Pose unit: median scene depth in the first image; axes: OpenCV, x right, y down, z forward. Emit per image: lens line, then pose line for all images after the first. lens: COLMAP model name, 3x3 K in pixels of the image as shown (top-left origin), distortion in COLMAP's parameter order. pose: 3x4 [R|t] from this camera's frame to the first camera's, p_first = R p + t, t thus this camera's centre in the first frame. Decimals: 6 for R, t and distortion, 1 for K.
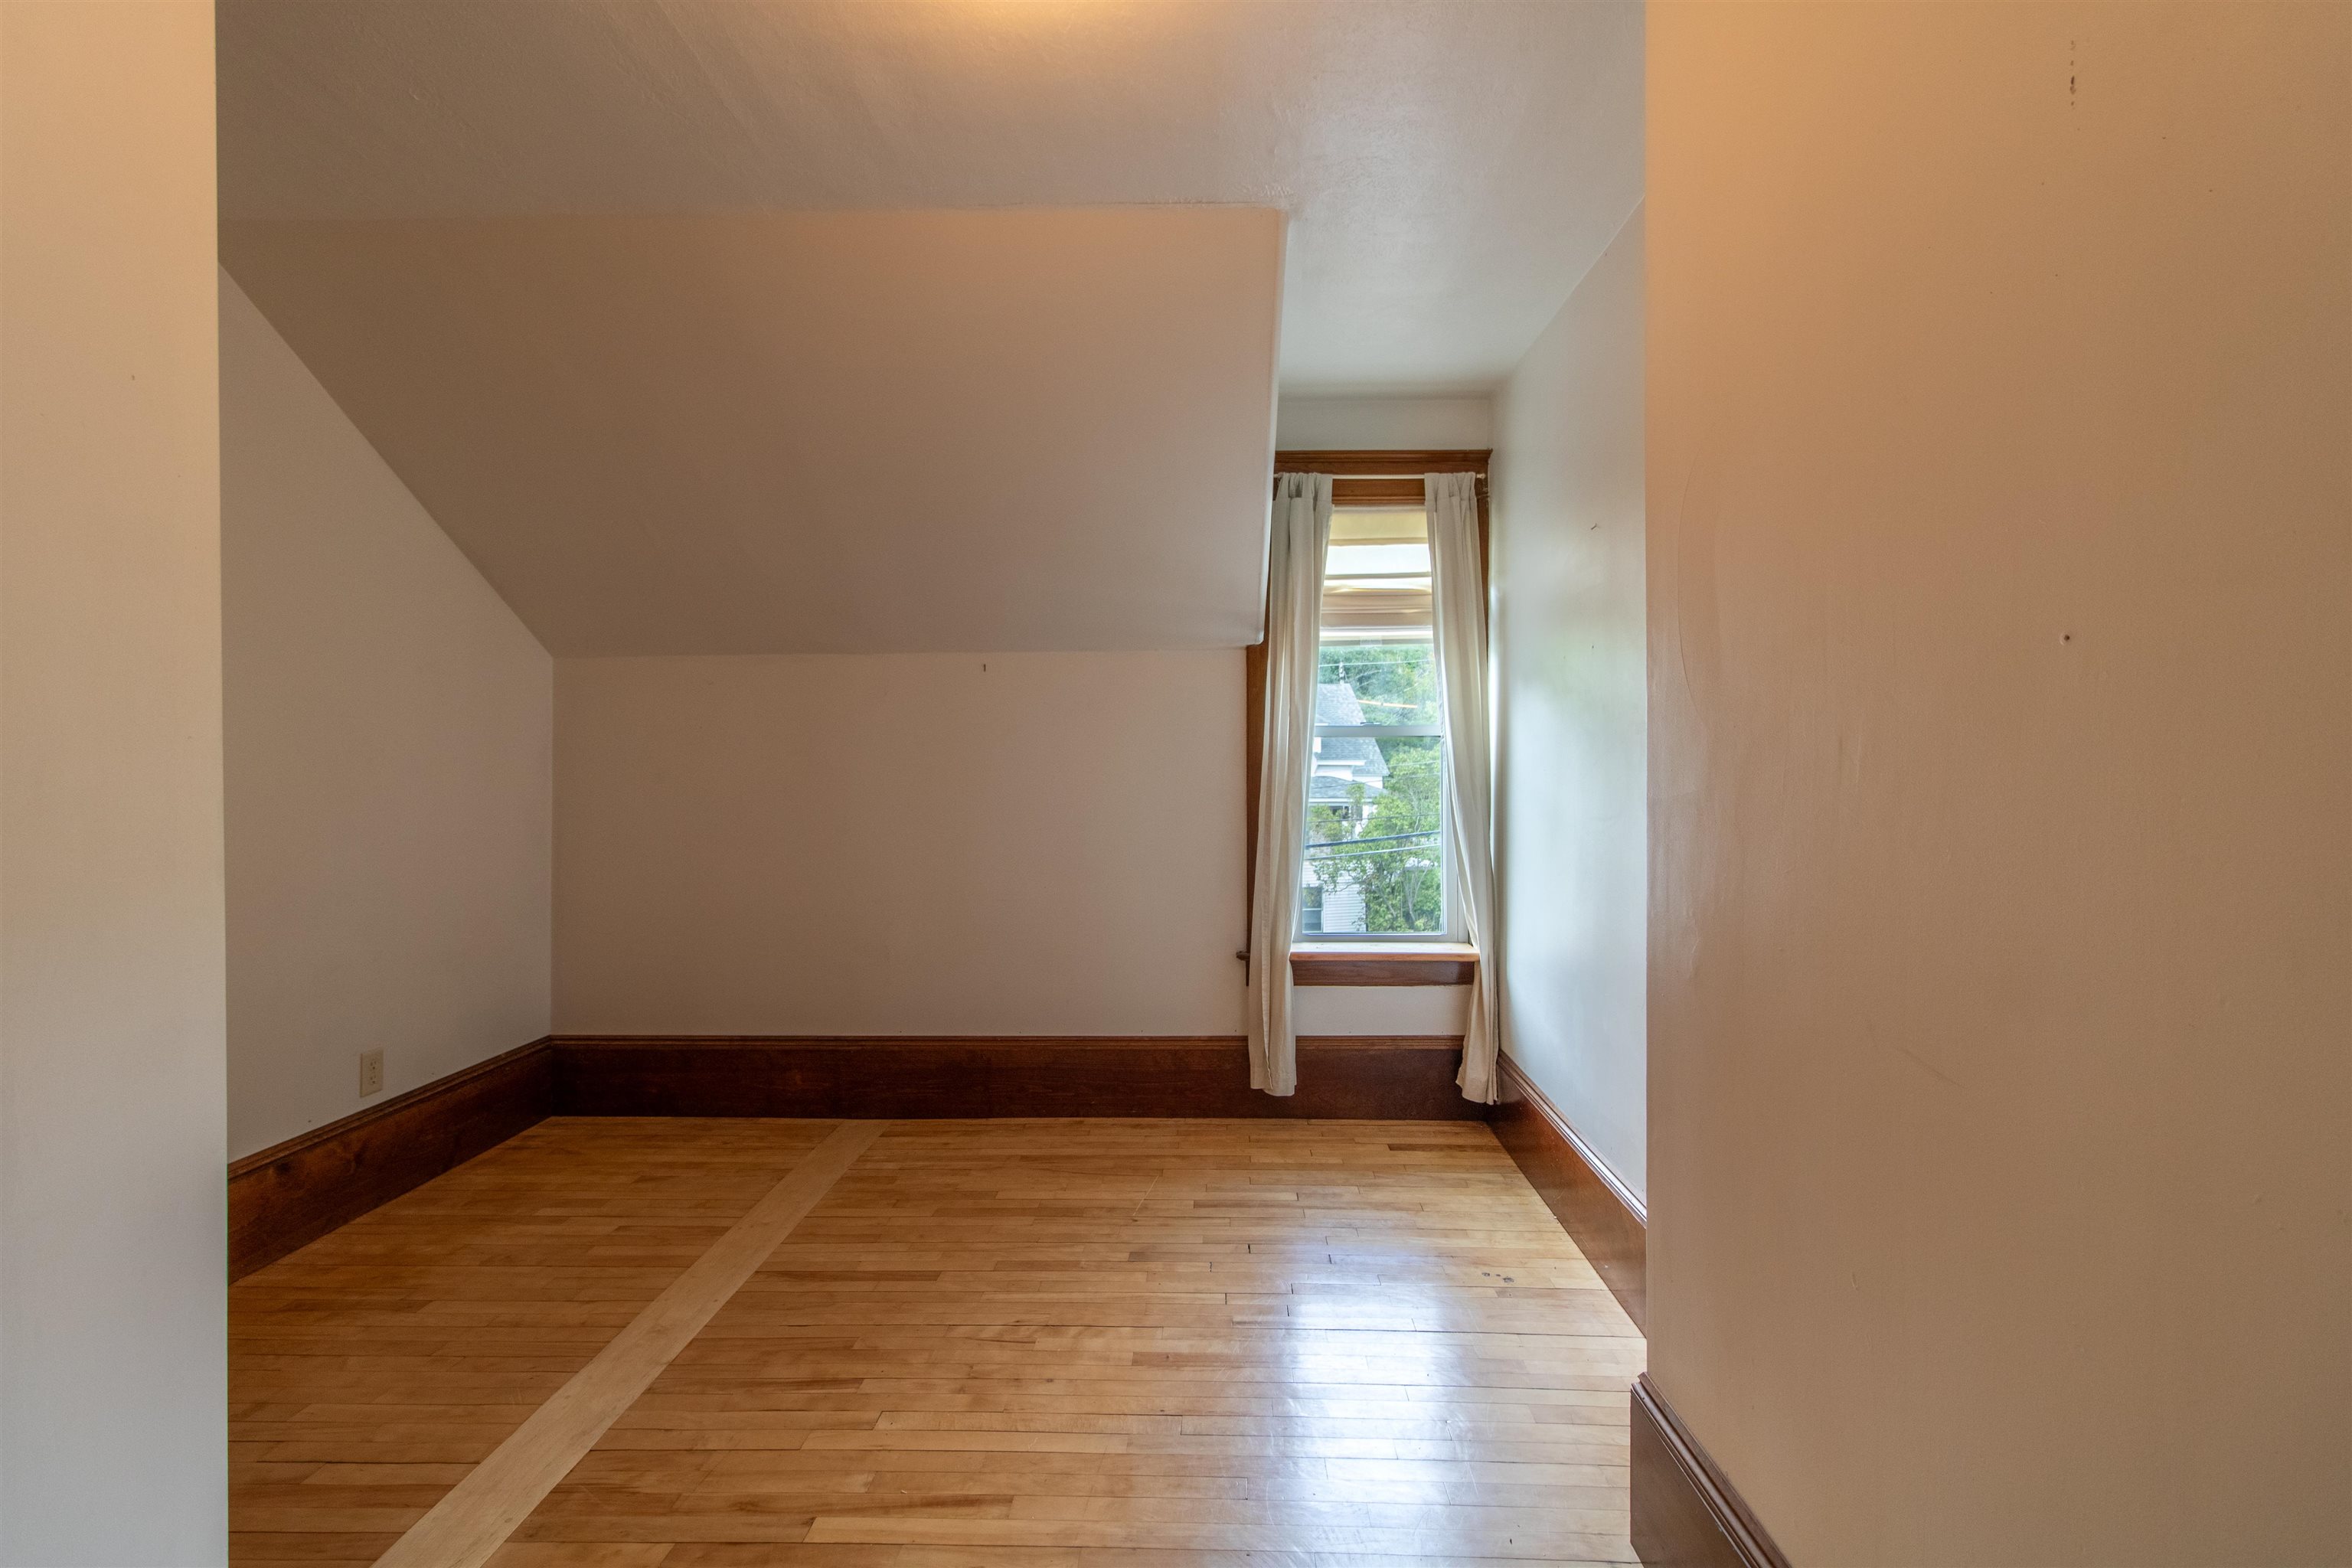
lens RADIAL K [[1110.6, 0, 1176.4], [0, 1110.6, 778.8], [0, 0, 1]] dist [0.001041, 0.000550]
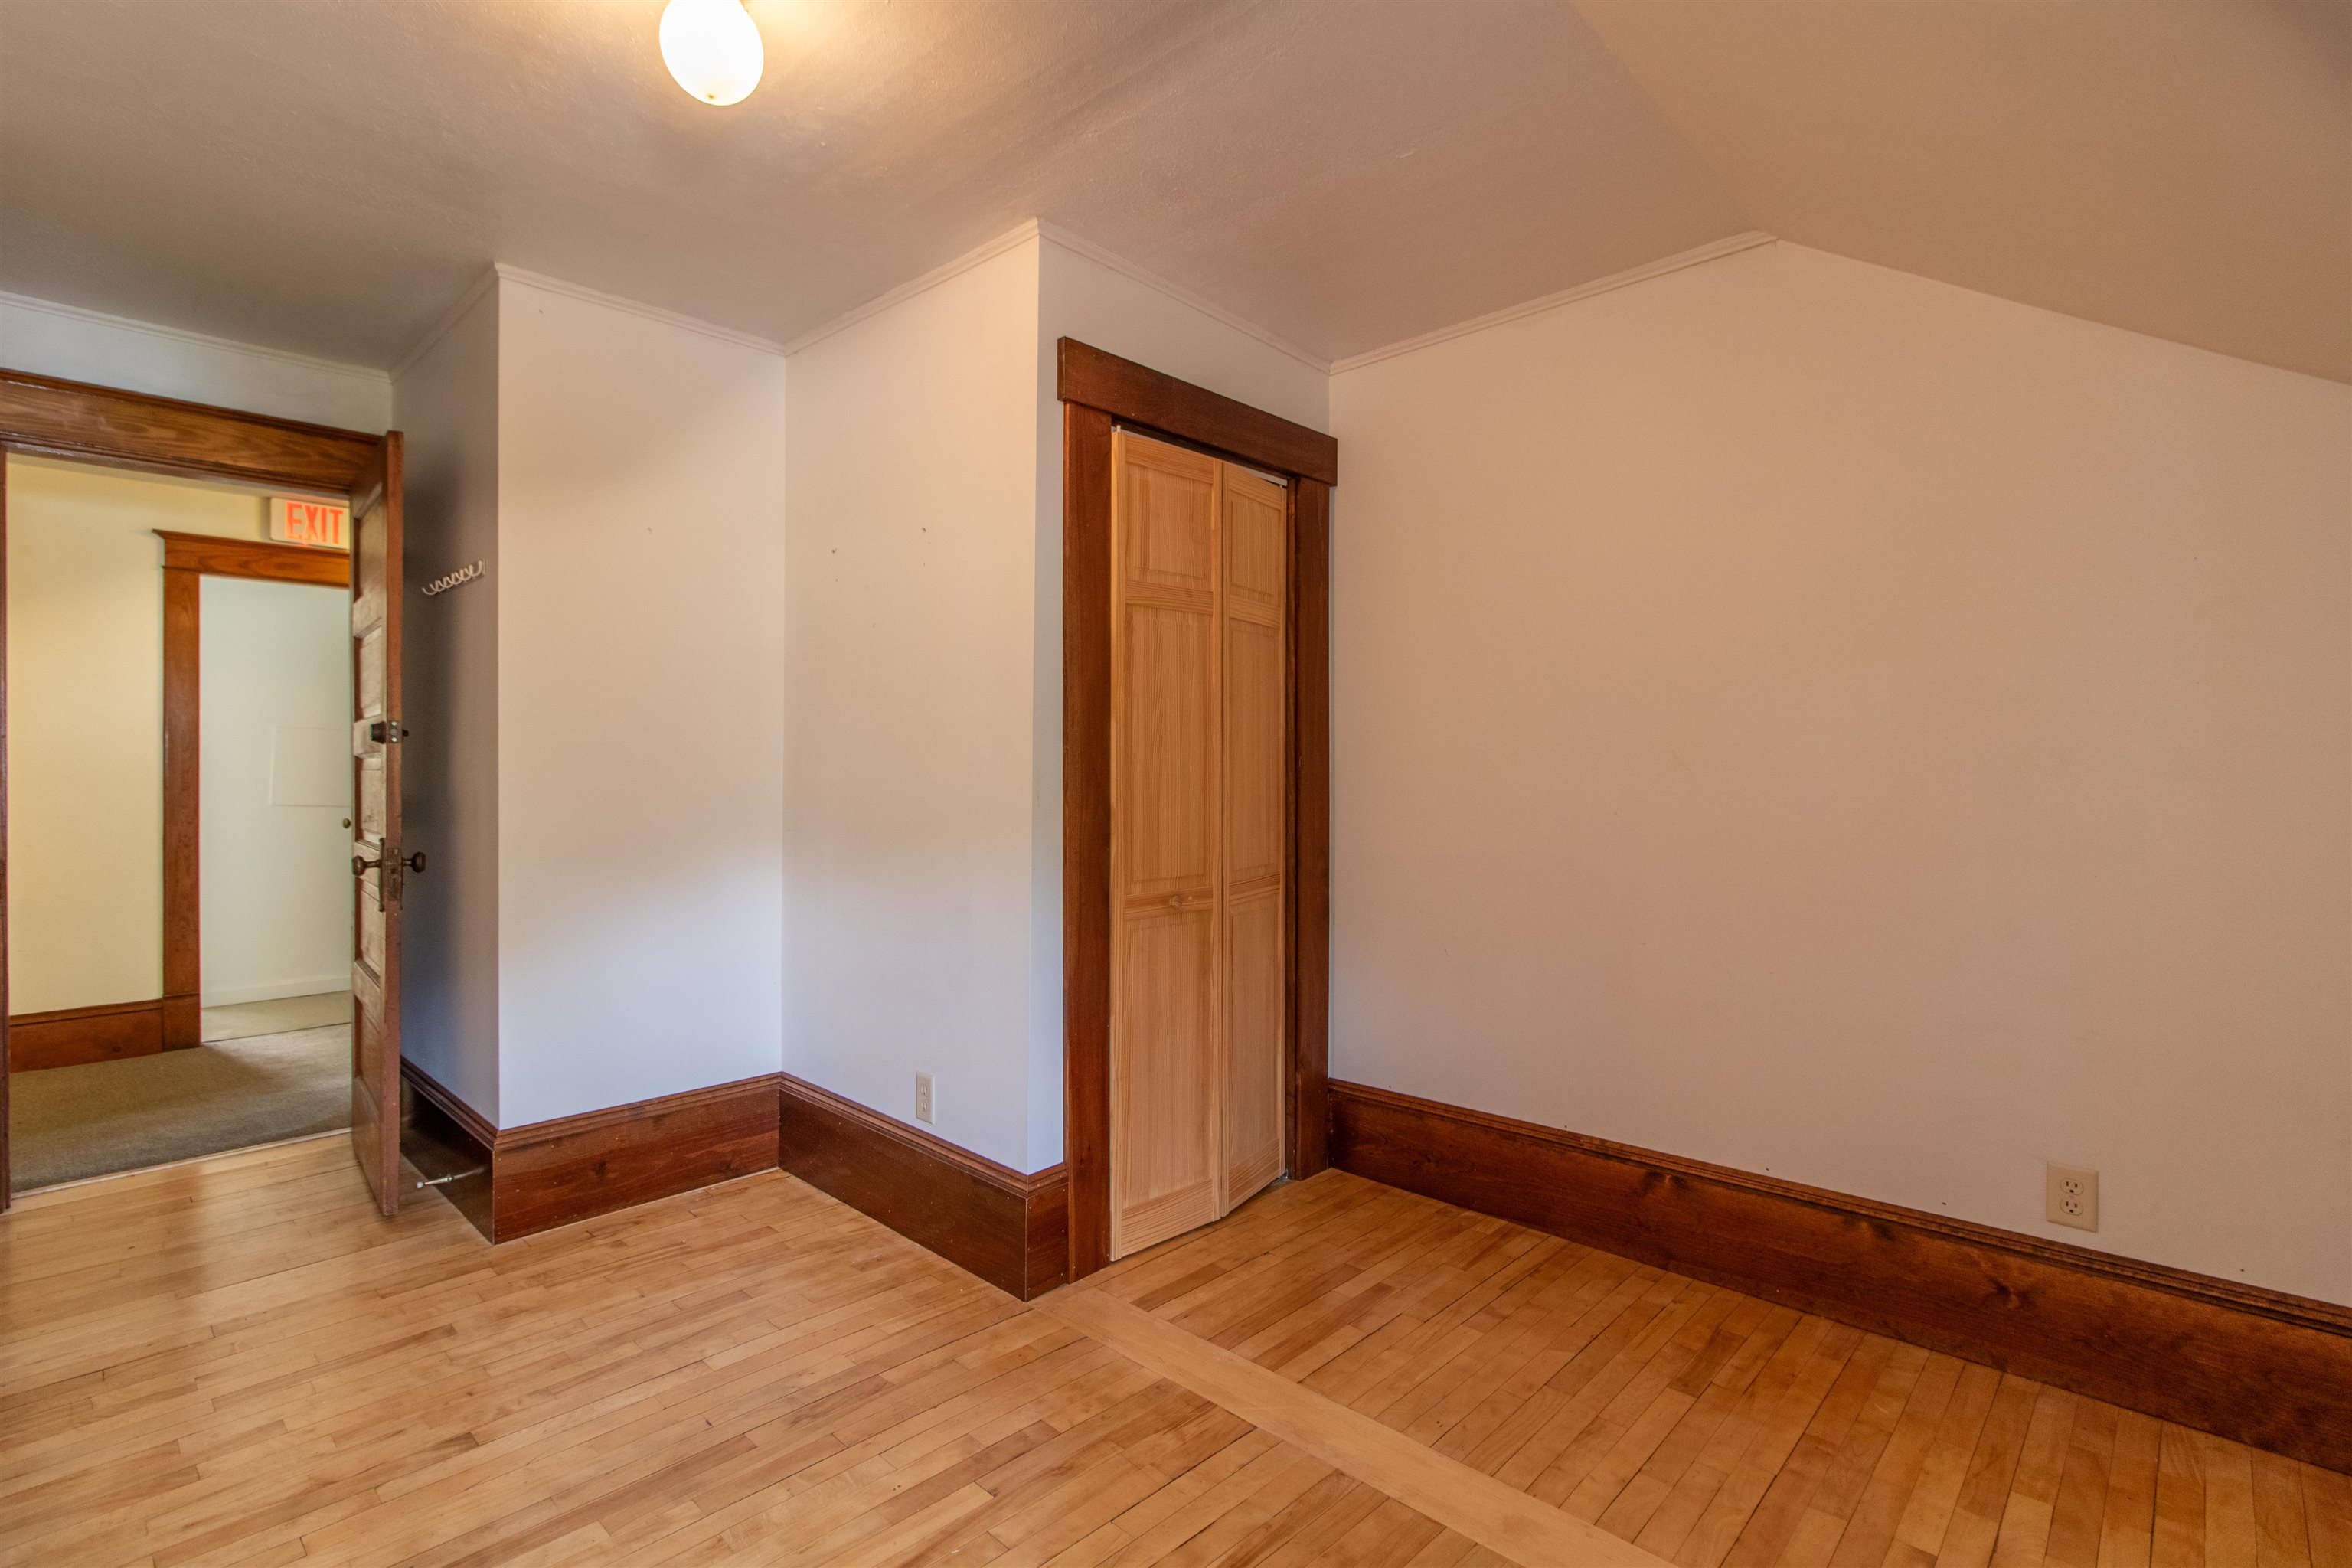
lens RADIAL K [[1110.6, 0, 1176.4], [0, 1110.6, 778.8], [0, 0, 1]] dist [0.001041, 0.000550]
pose [[-0.664532, 0.002190, -0.747257, 0.240516], [-0.004237, 0.999969, 0.006699, -0.011709], [0.747248, 0.007618, -0.664502, 1.284865]]
